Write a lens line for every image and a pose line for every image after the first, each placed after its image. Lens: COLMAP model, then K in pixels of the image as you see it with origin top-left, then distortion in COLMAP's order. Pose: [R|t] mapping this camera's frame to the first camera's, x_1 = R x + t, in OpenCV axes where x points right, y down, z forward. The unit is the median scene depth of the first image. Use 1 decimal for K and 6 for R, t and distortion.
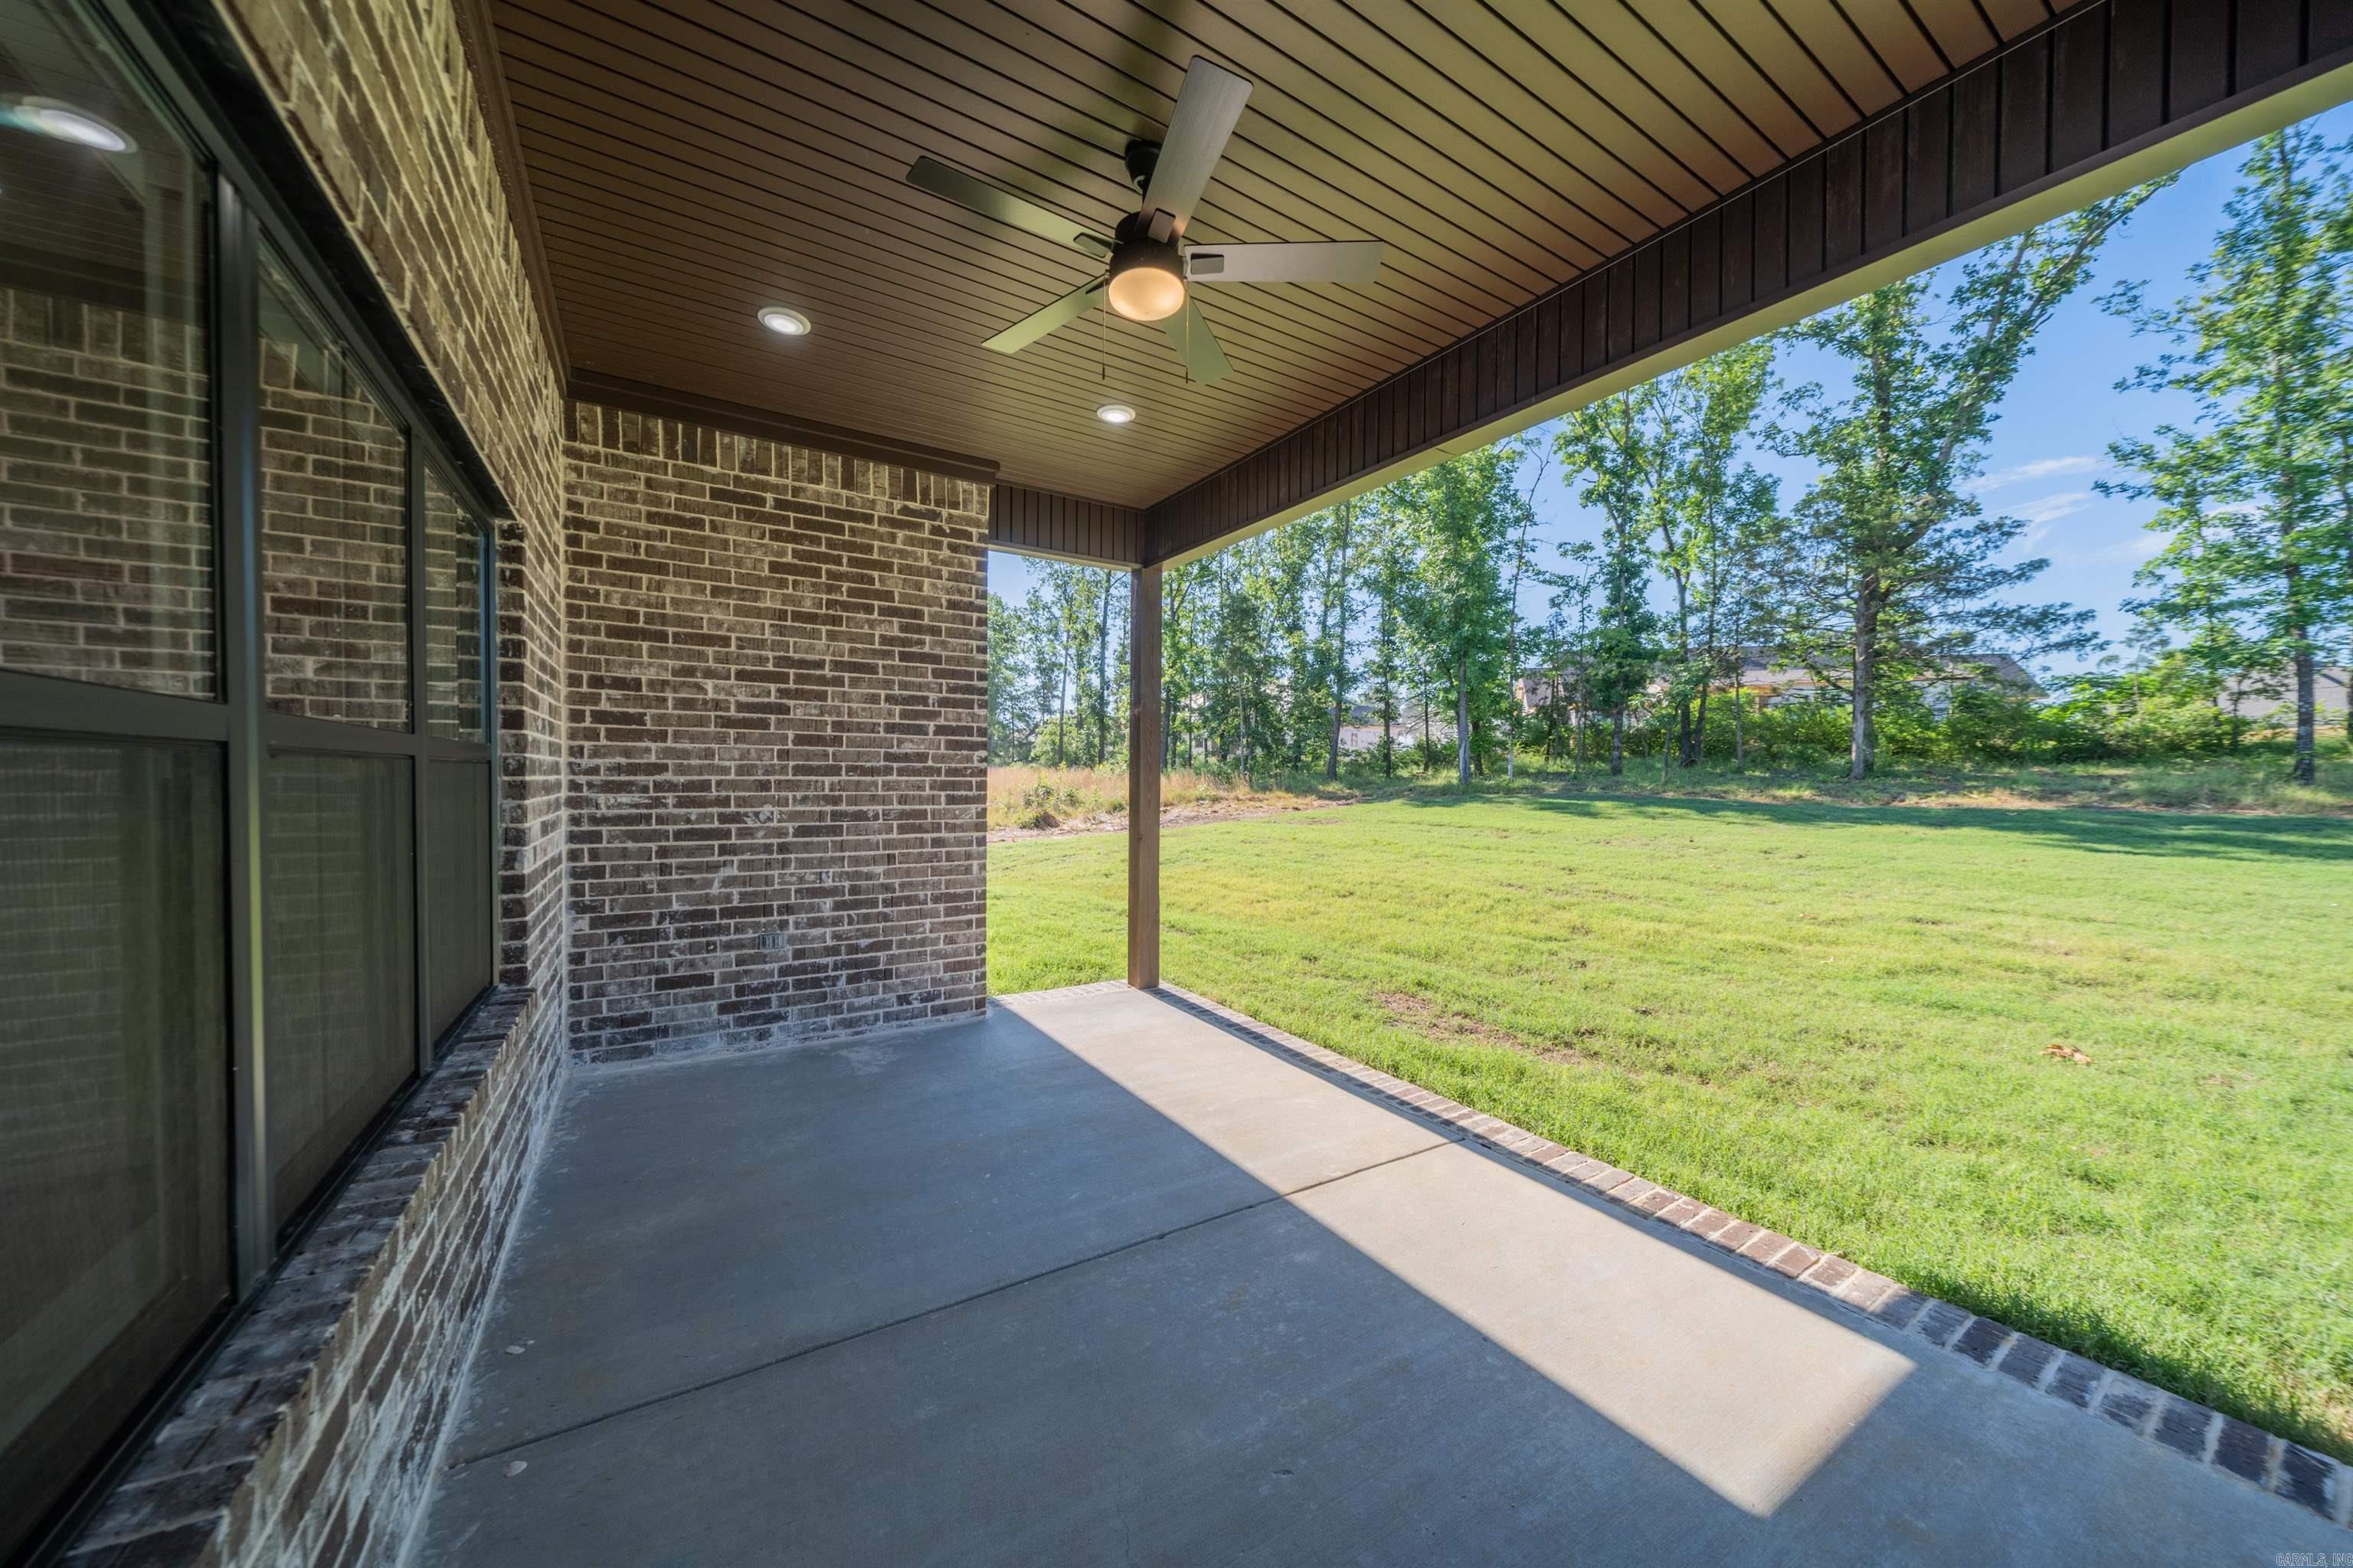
lens RADIAL K [[814.0, 0, 1174.3], [0, 814.0, 779.3], [0, 0, 1]] dist [-0.001587, -0.000243]
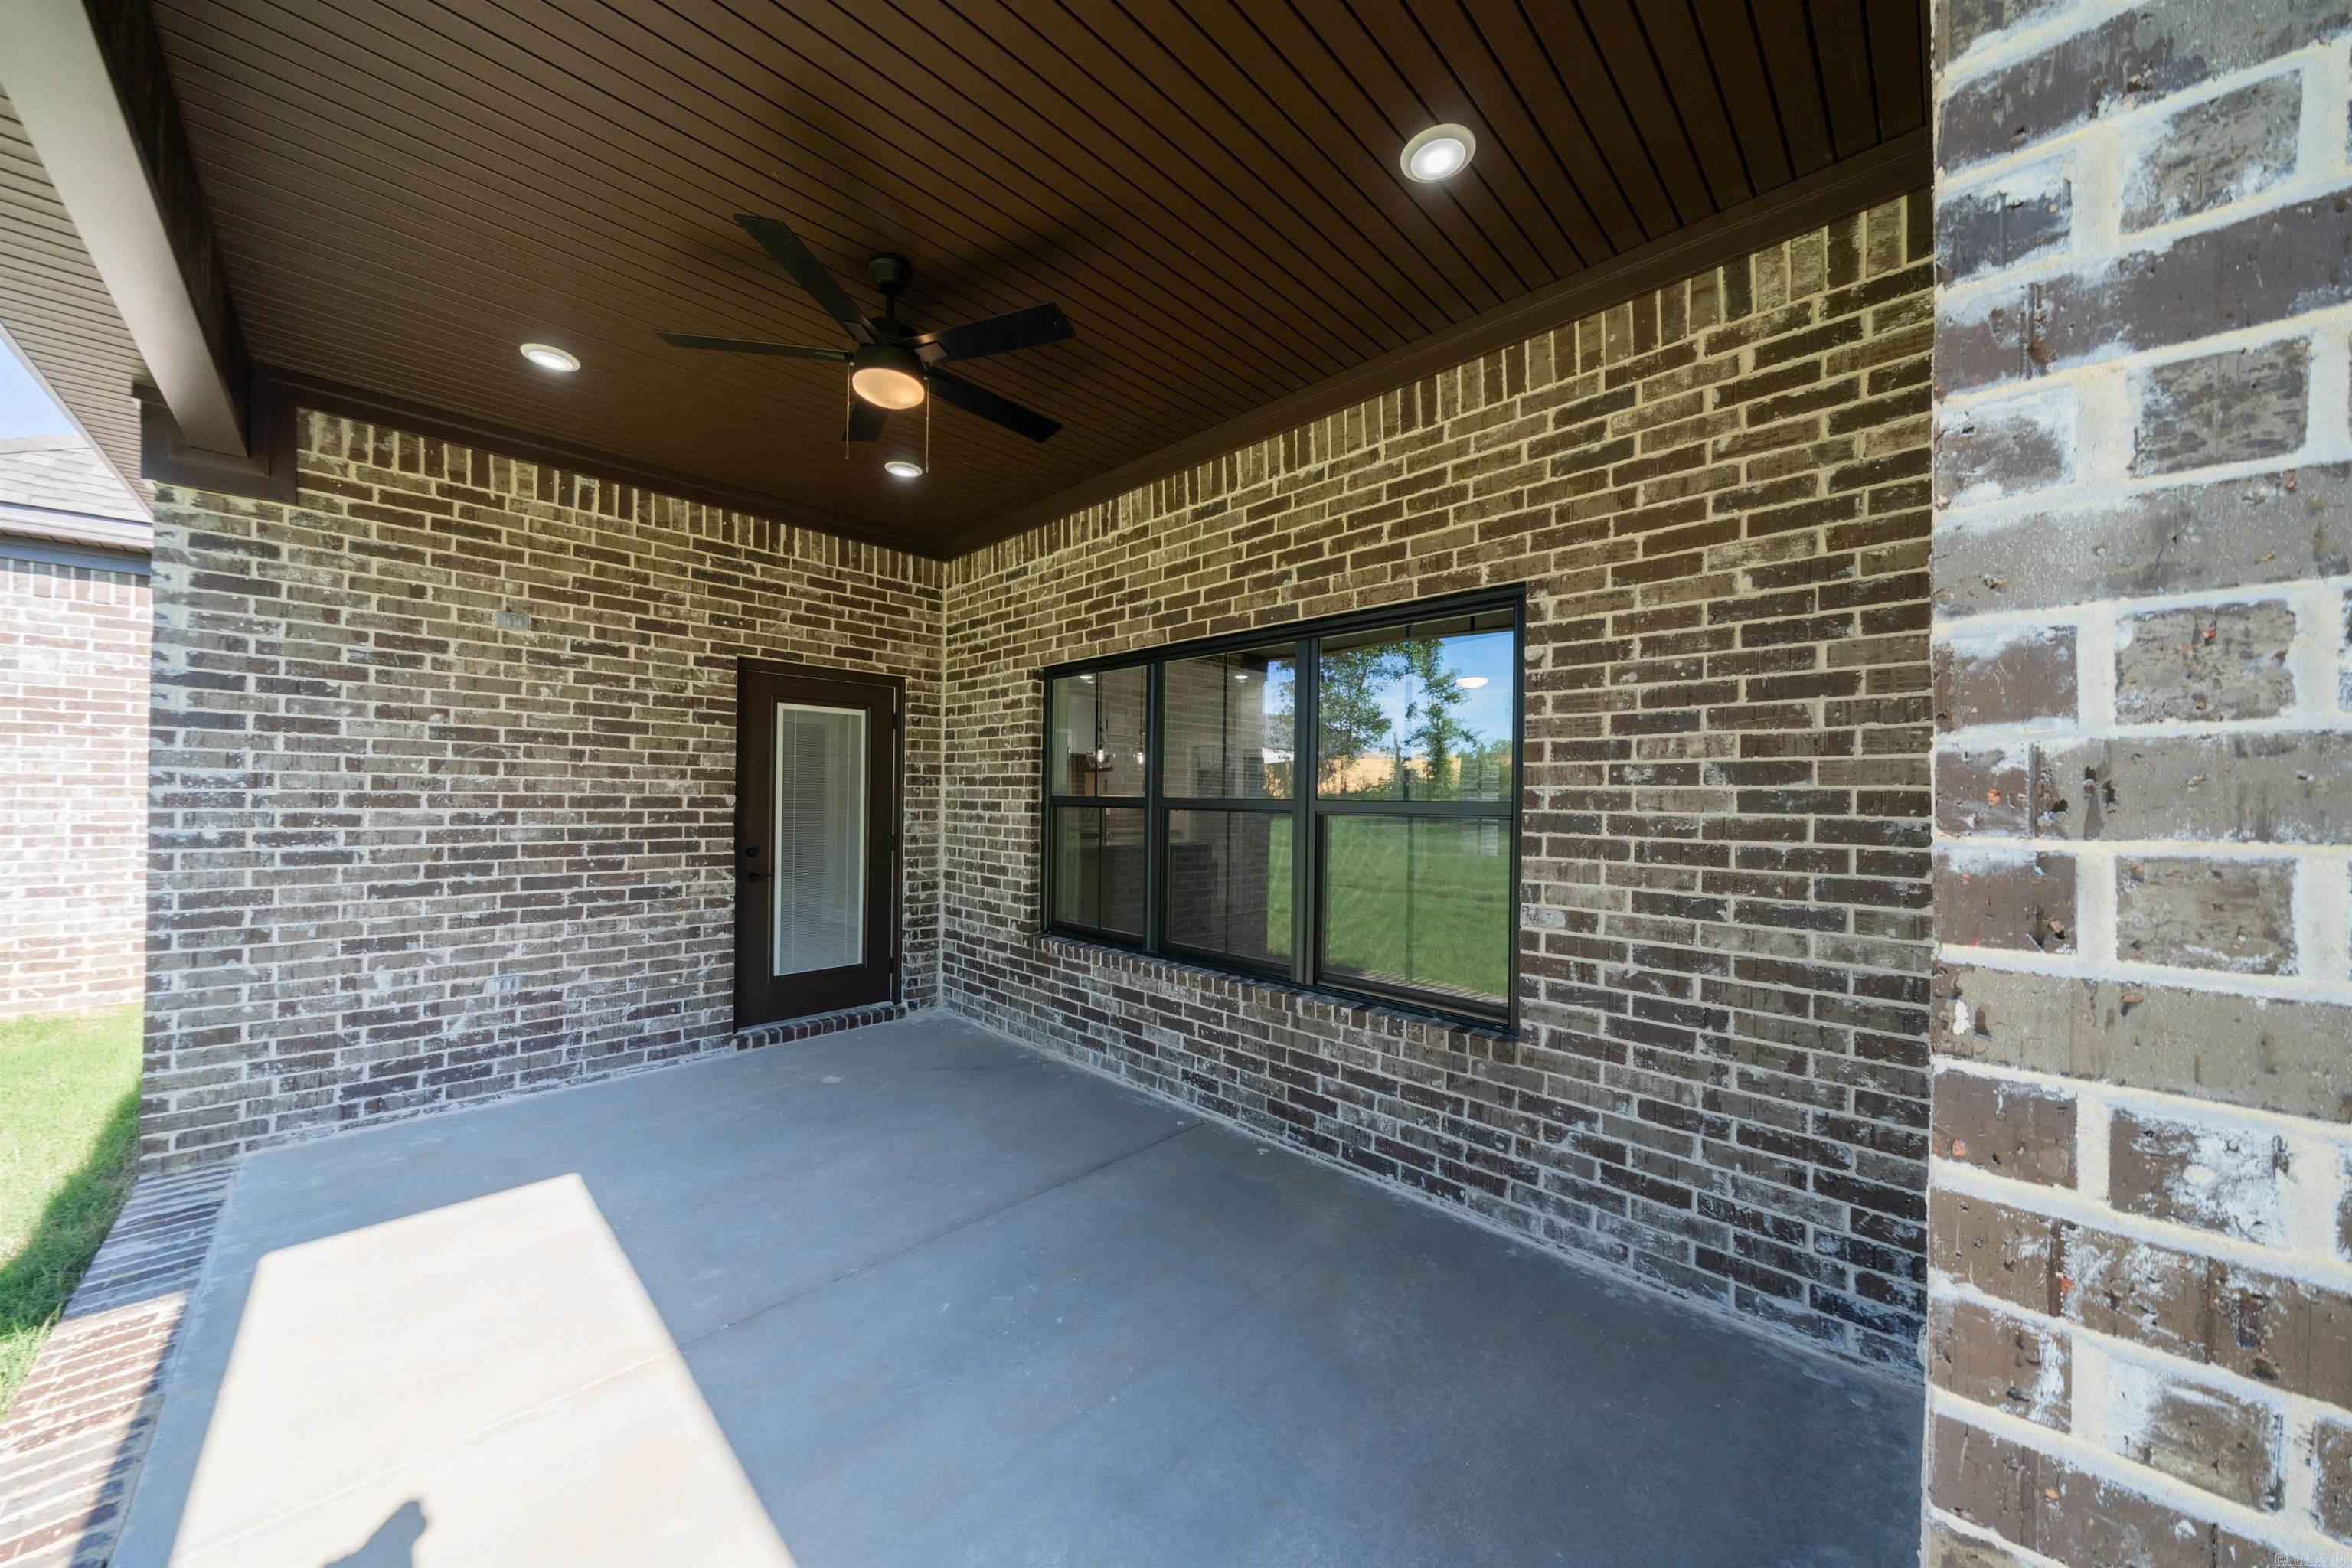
lens RADIAL K [[799.5, 0, 1165.1], [0, 799.5, 793.2], [0, 0, 1]] dist [-0.002575, -0.000253]
pose [[-0.975628, -0.024288, -0.218083, -0.095884], [-0.023880, 0.999705, -0.004508, -0.024387], [0.218128, 0.000810, -0.975920, 1.187693]]
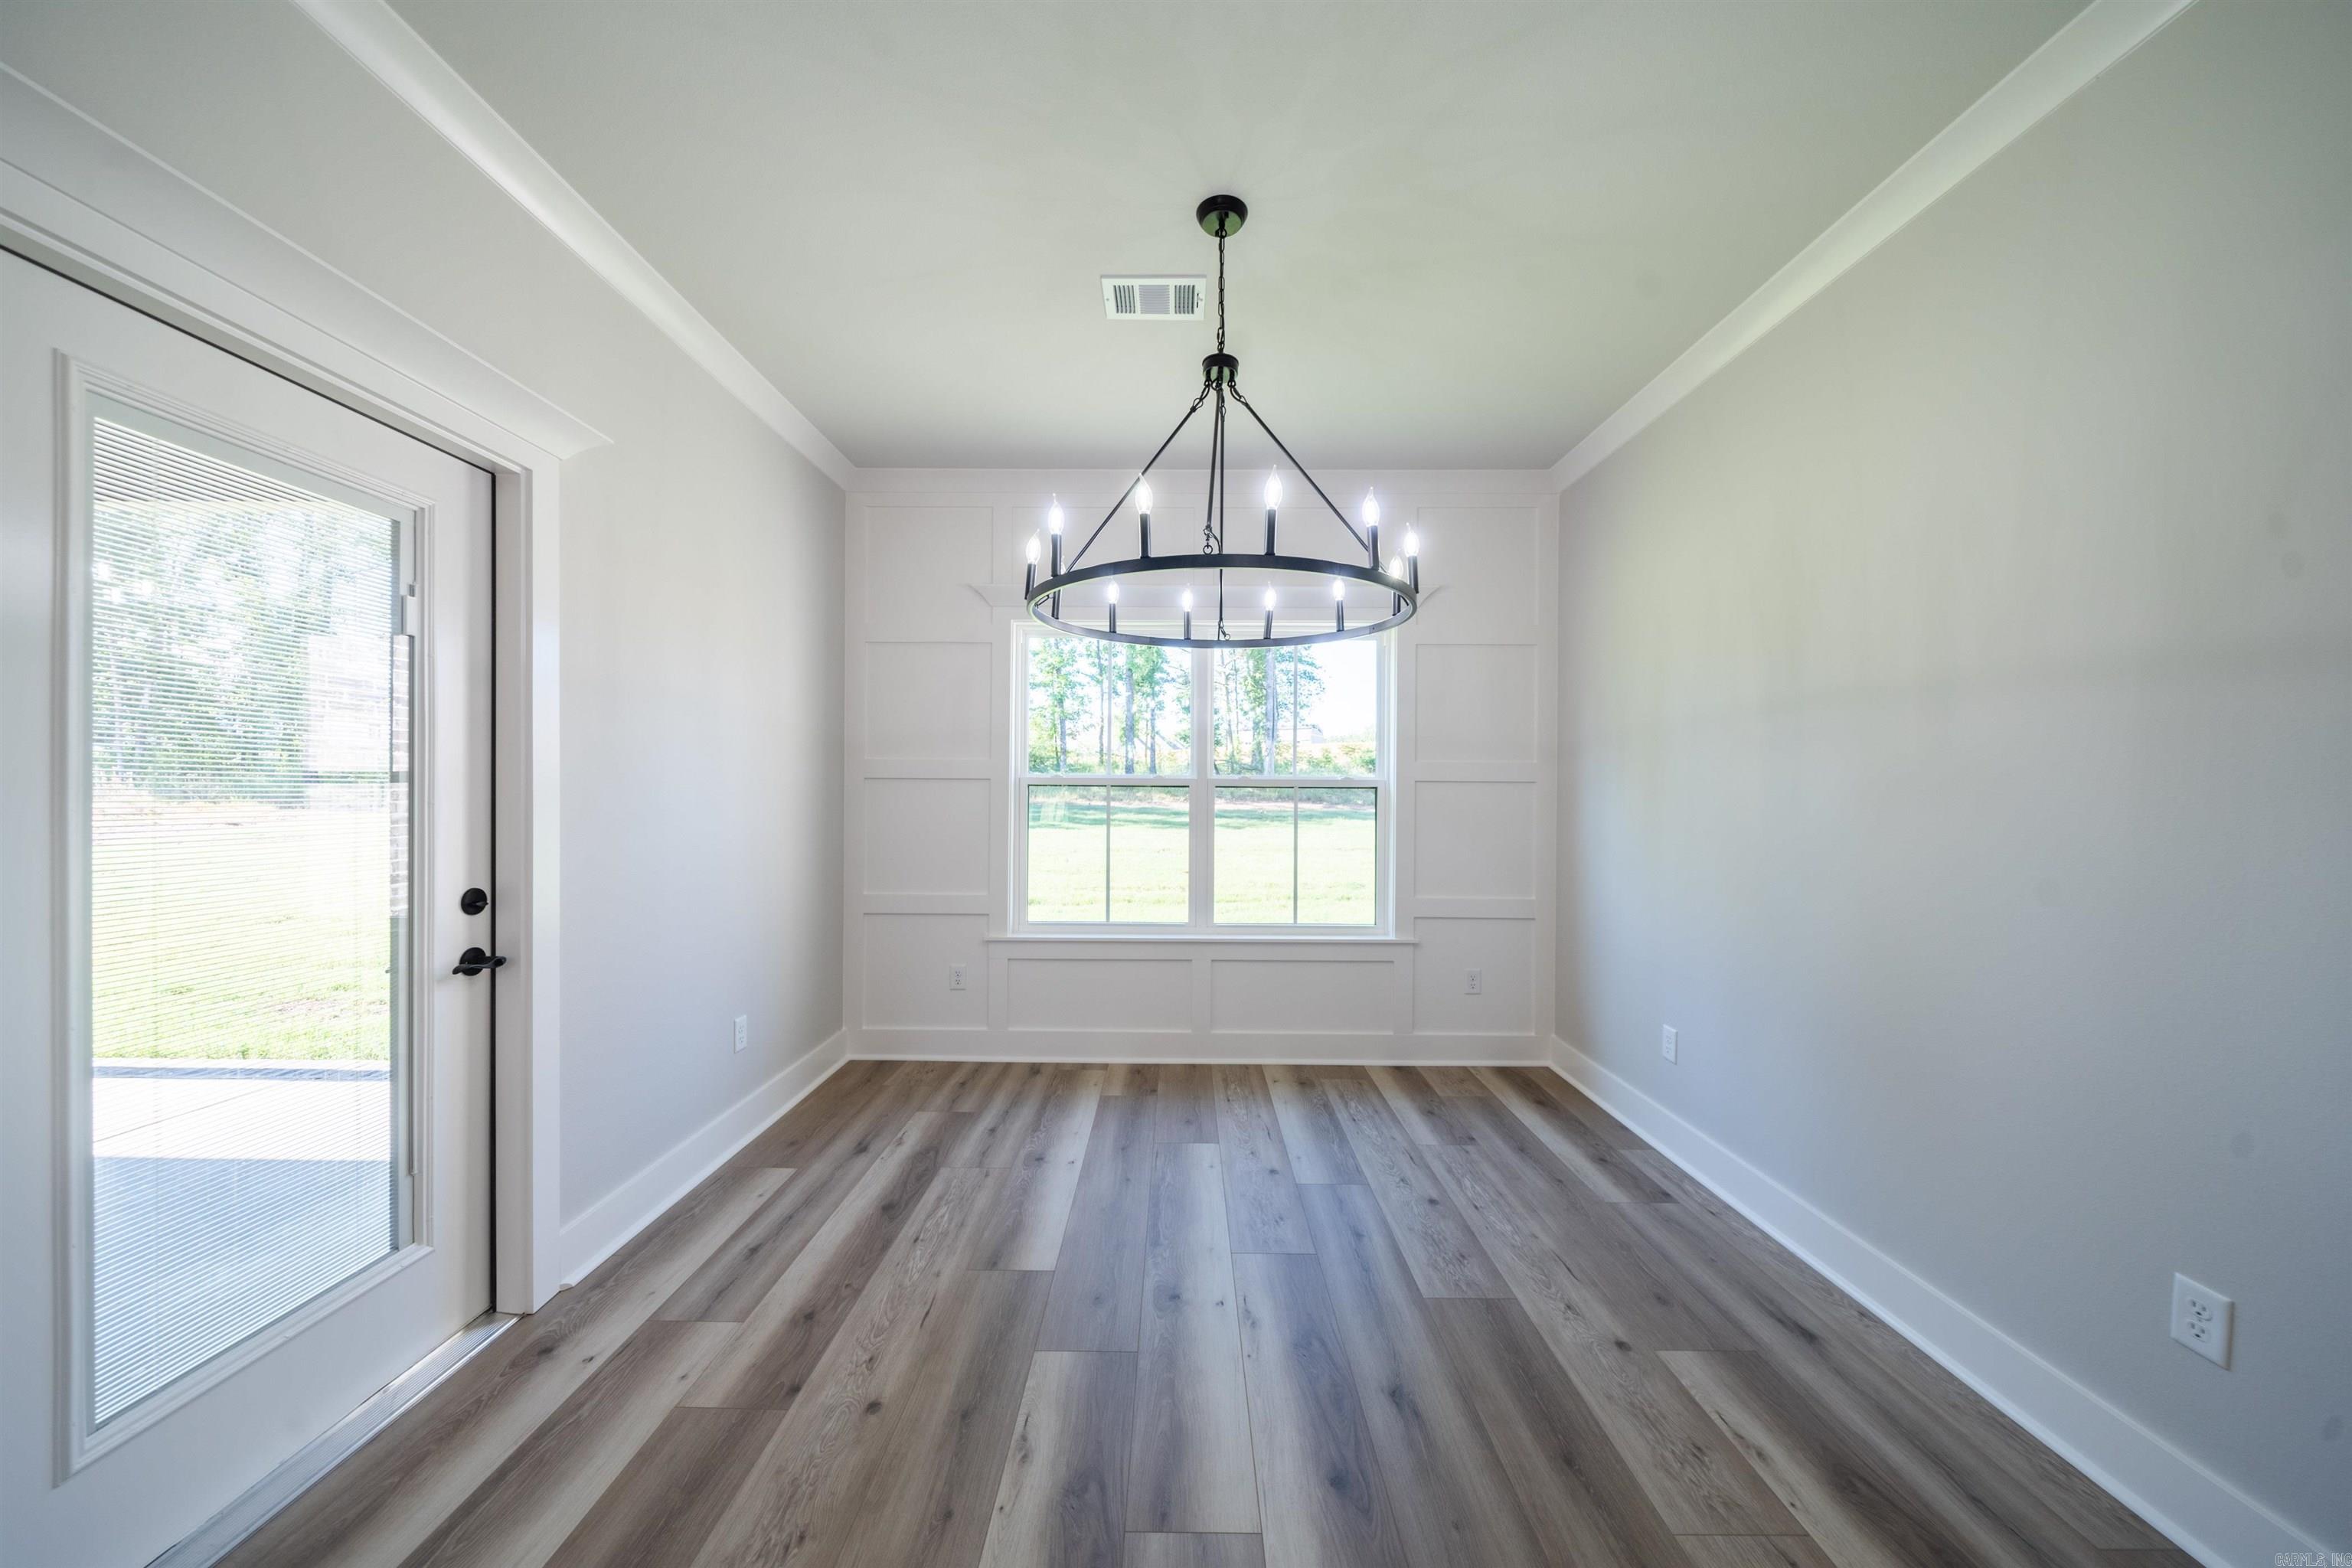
lens RADIAL K [[795.0, 0, 1179.5], [0, 795.0, 791.6], [0, 0, 1]] dist [-0.002141, -0.000173]
pose [[0.542100, -0.006942, 0.840285, 0.063861], [-0.001444, 0.999957, 0.009193, -0.001268], [-0.840313, -0.006196, 0.542067, -0.564344]]
